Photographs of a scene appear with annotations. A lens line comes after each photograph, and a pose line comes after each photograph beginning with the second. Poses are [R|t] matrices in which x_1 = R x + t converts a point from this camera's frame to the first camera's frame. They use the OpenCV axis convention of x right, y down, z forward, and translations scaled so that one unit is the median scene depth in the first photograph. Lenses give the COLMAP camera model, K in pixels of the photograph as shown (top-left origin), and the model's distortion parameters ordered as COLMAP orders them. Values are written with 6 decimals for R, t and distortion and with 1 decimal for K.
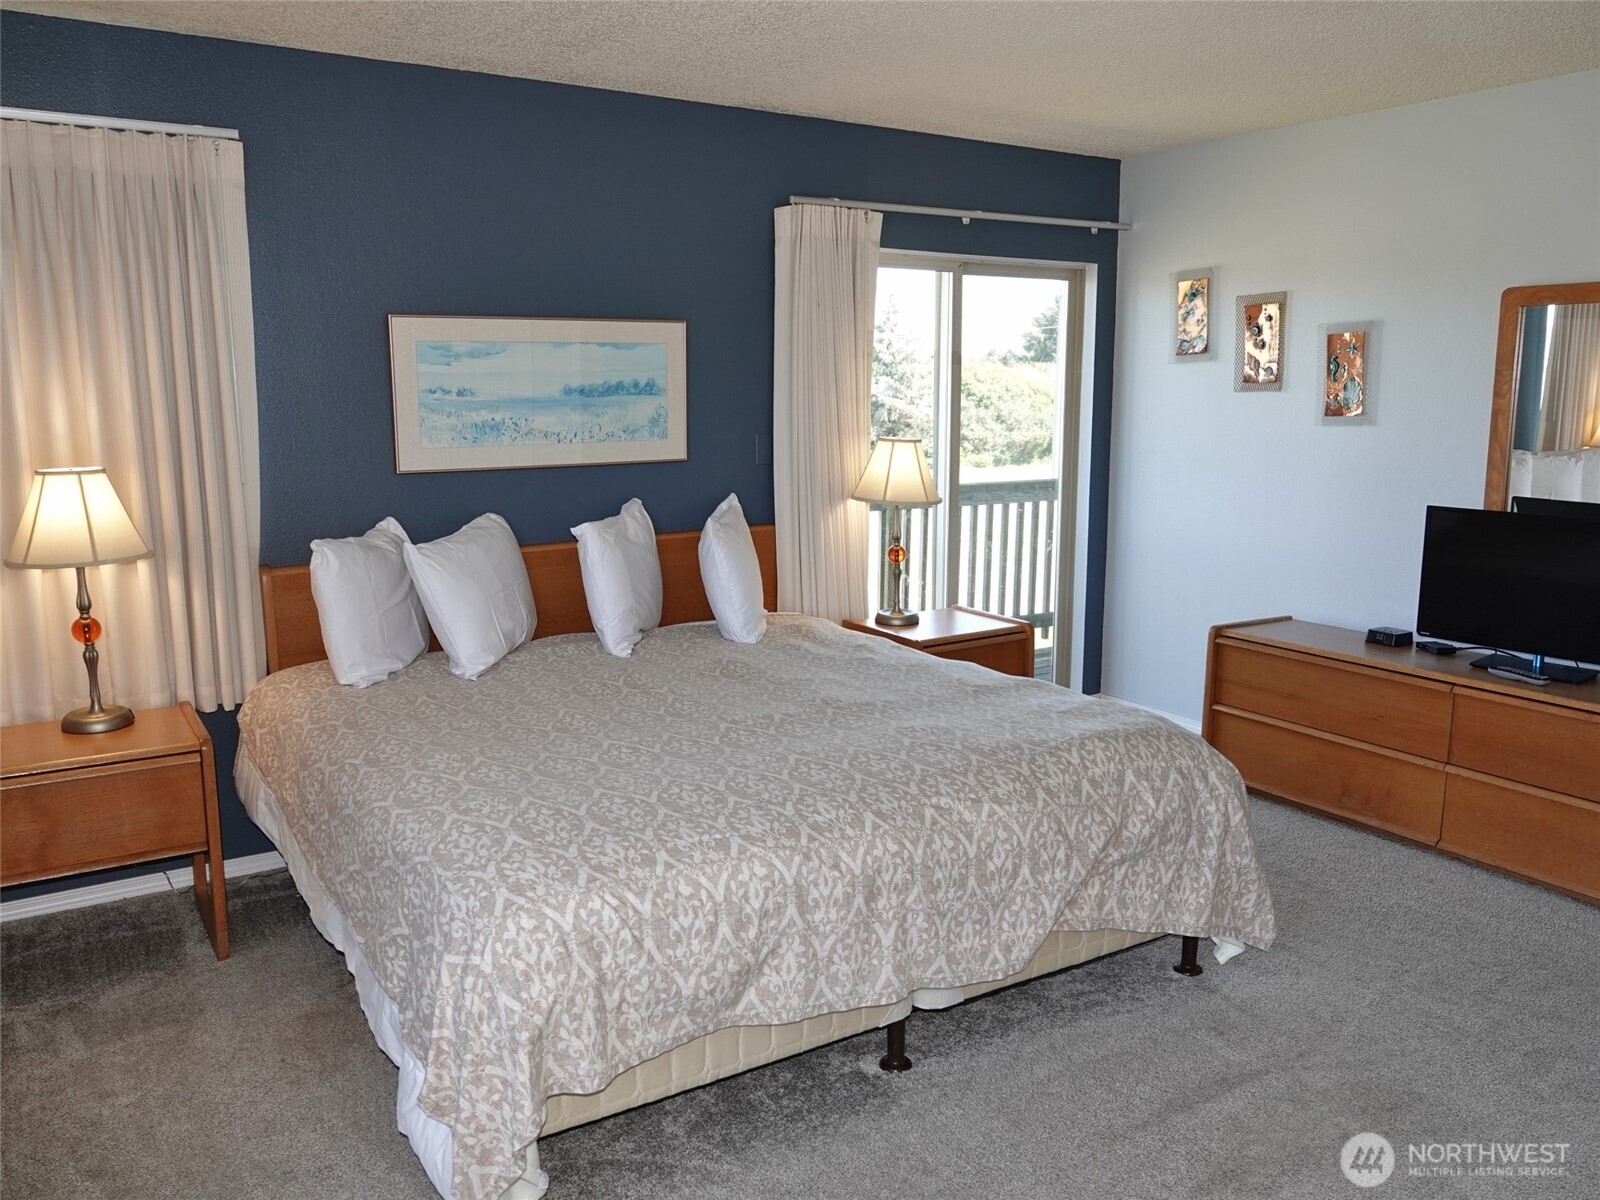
lens RADIAL K [[1237.2, 0, 802.1], [0, 1237.2, 581.9], [0, 0, 1]] dist [0.005361, 0.007043]
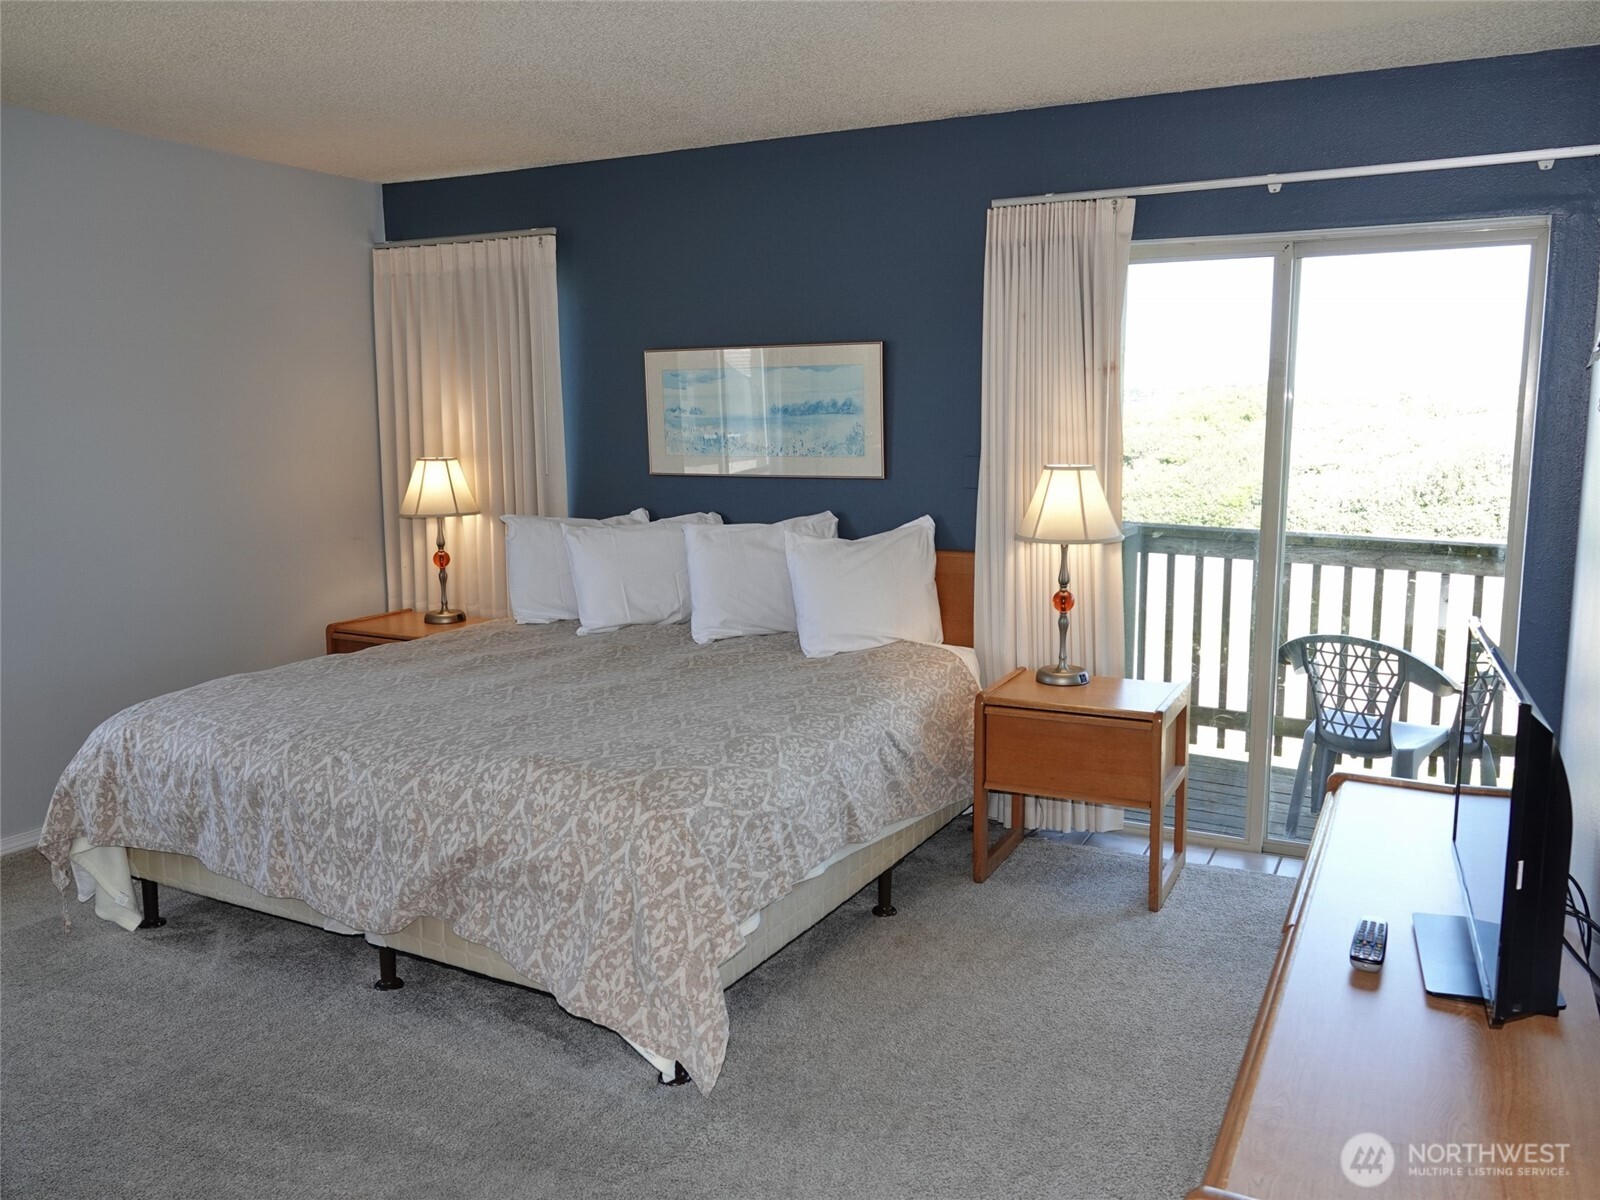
lens RADIAL K [[1247.9, 0, 805.9], [0, 1247.9, 600.2], [0, 0, 1]] dist [-0.000160, -0.004646]
pose [[0.500859, 0.138454, -0.854383, 0.796528], [-0.127805, 0.988133, 0.085206, -0.081184], [0.856041, 0.066518, 0.512610, 0.439720]]
